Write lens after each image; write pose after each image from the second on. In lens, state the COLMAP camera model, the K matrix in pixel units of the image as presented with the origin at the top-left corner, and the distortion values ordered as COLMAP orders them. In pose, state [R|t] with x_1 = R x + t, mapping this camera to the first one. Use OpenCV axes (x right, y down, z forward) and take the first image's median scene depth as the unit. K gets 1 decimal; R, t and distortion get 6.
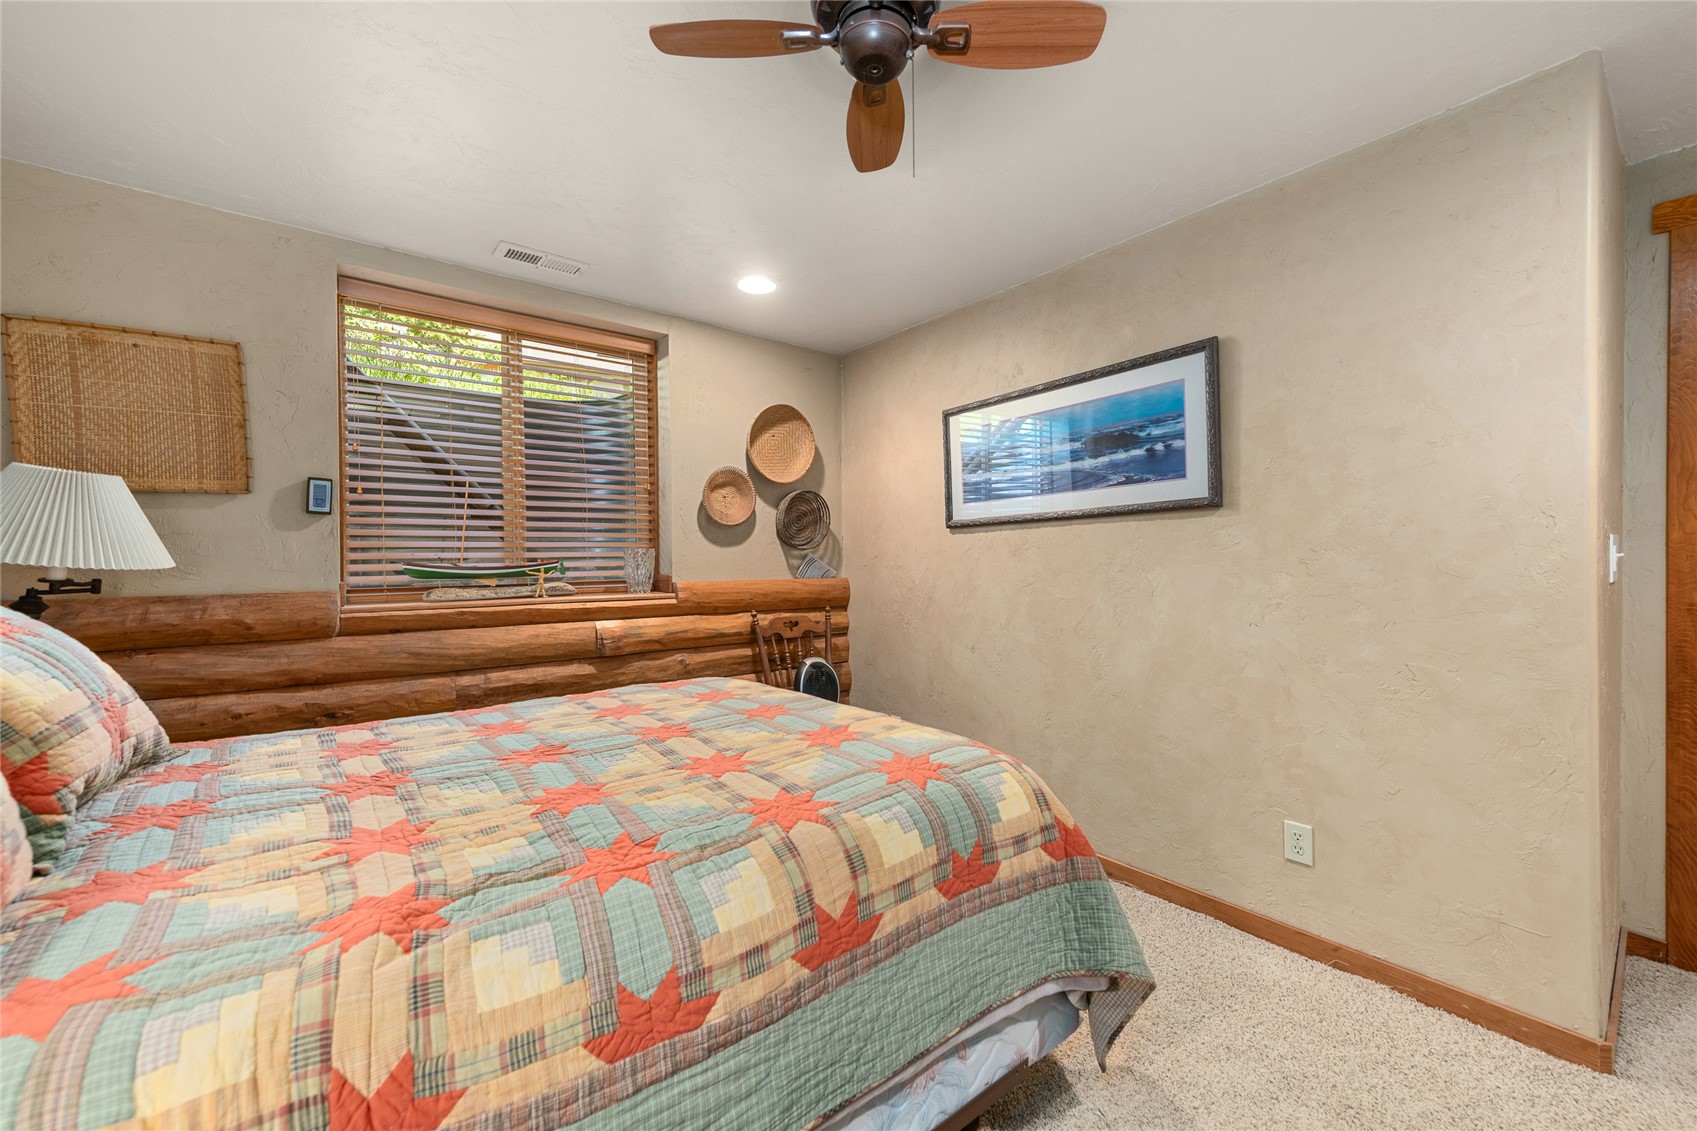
lens RADIAL K [[663.6, 0, 848.5], [0, 663.6, 565.5], [0, 0, 1]] dist [0.009962, -0.000092]
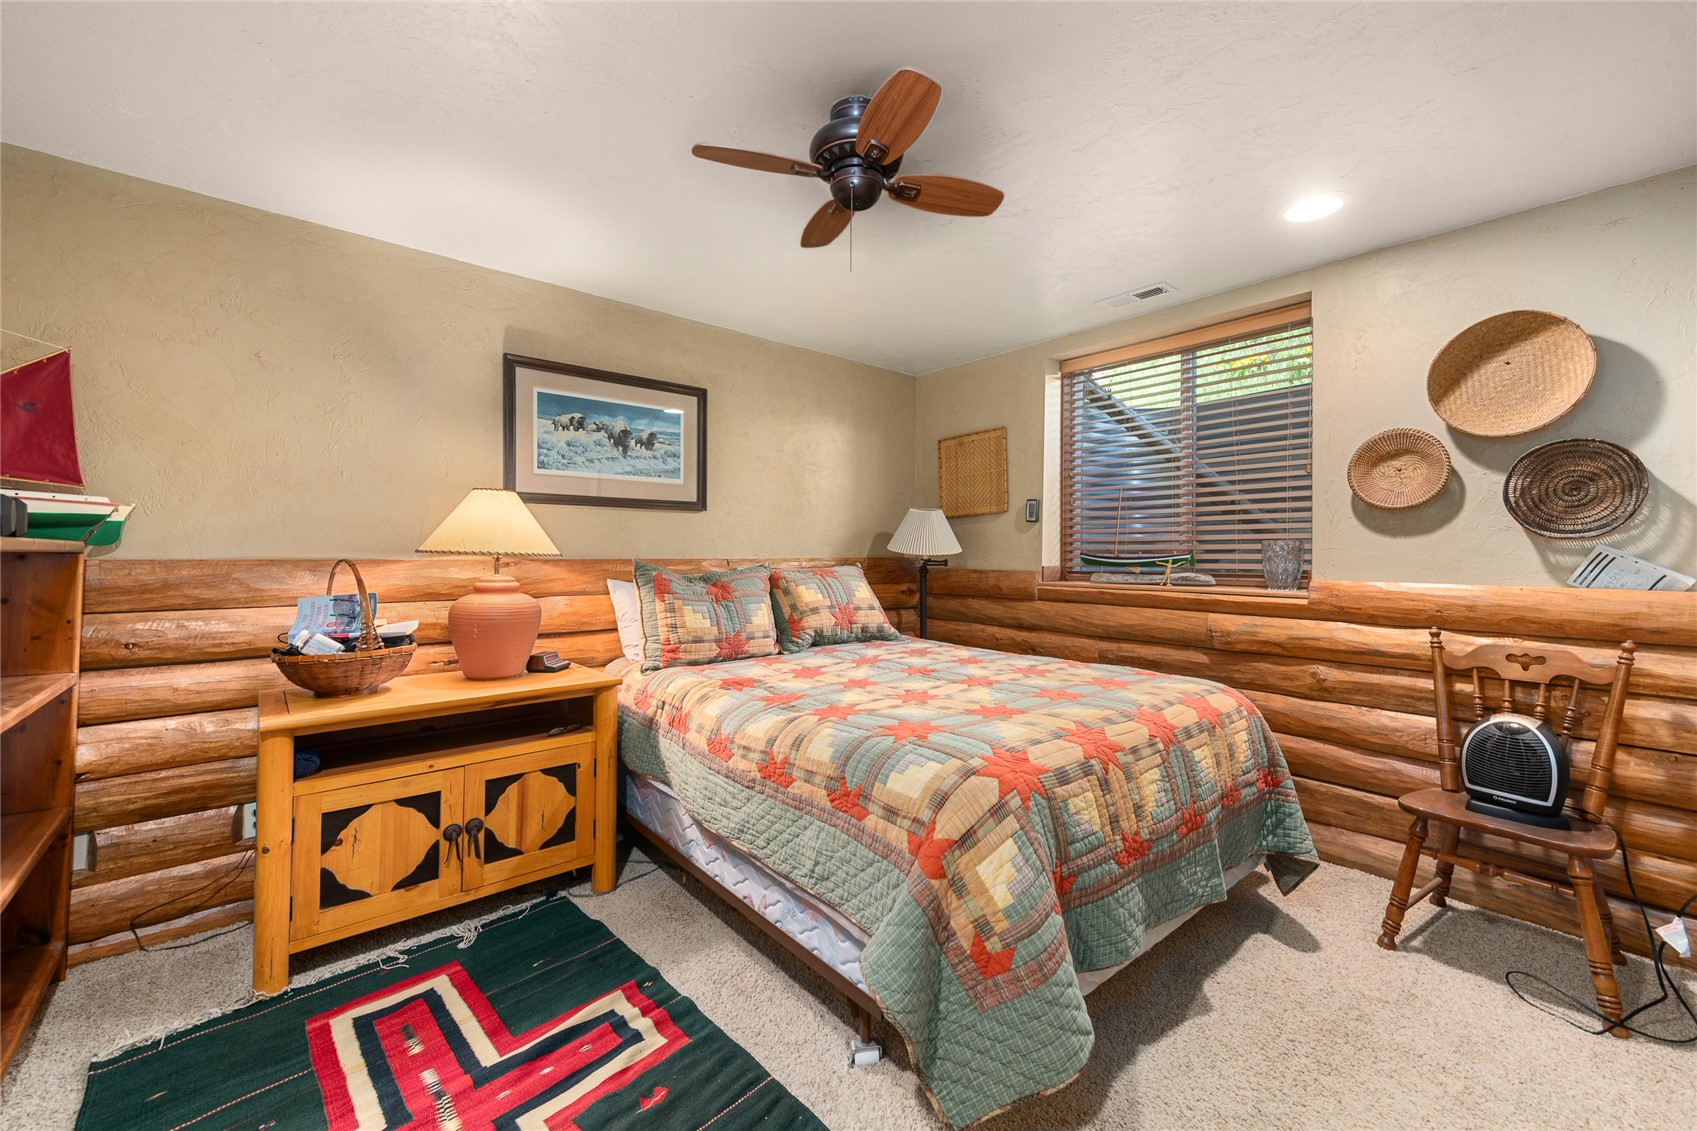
lens RADIAL K [[674.6, 0, 848.9], [0, 674.6, 539.1], [0, 0, 1]] dist [0.010443, -0.000480]
pose [[0.034371, -0.010318, -0.999356, 0.652874], [-0.012949, 0.999858, -0.010769, -0.010958], [0.999325, 0.013311, 0.034232, 0.420434]]
